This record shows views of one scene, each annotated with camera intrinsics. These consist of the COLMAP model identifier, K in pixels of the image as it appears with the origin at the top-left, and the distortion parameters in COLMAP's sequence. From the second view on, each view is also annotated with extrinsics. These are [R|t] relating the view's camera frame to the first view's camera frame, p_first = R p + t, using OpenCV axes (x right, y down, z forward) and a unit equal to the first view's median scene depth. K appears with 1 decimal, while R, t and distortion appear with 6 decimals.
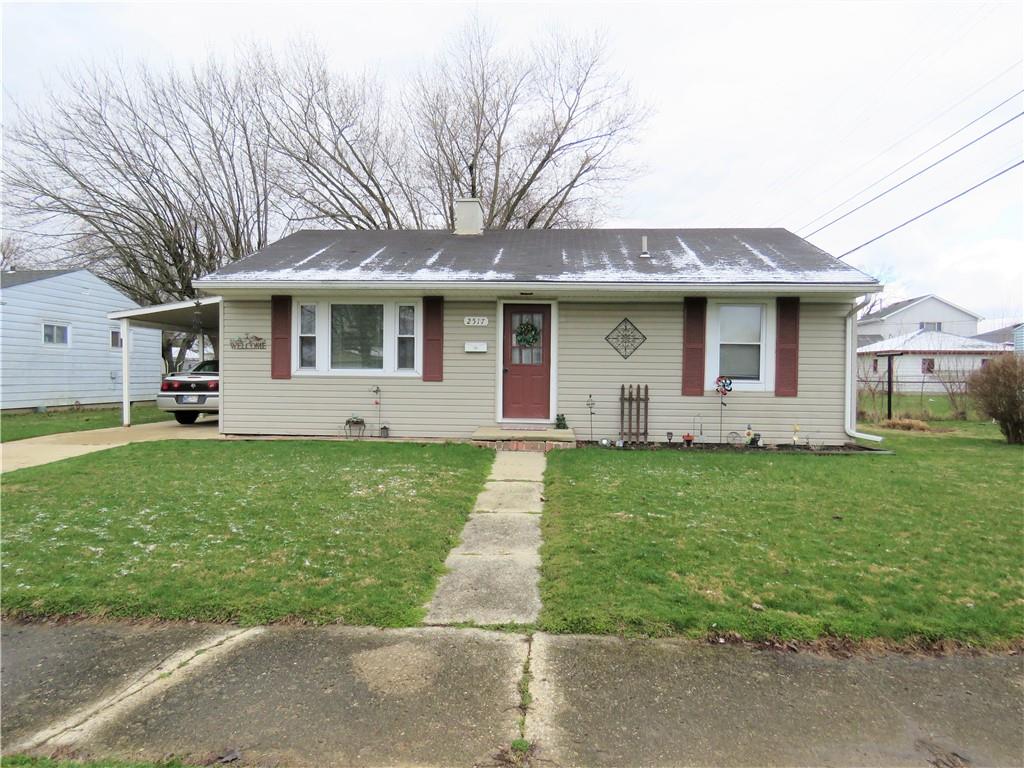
lens RADIAL K [[655.5, 0, 509.8], [0, 655.5, 387.3], [0, 0, 1]] dist [-0.002804, -0.000256]
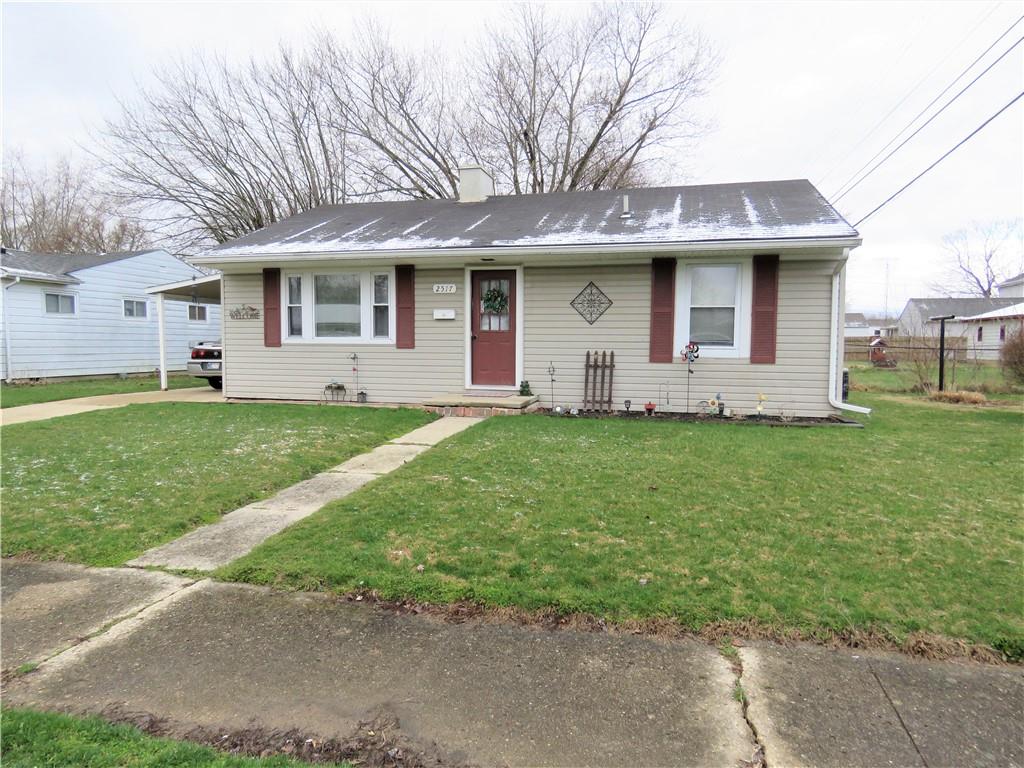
lens RADIAL K [[655.5, 0, 505.5], [0, 655.5, 386.2], [0, 0, 1]] dist [-0.002804, -0.000256]
pose [[0.981686, 0.007698, -0.190352, 0.238933], [0.000519, 0.999071, 0.043080, 0.006102], [0.190506, -0.042390, 0.980770, 0.022761]]
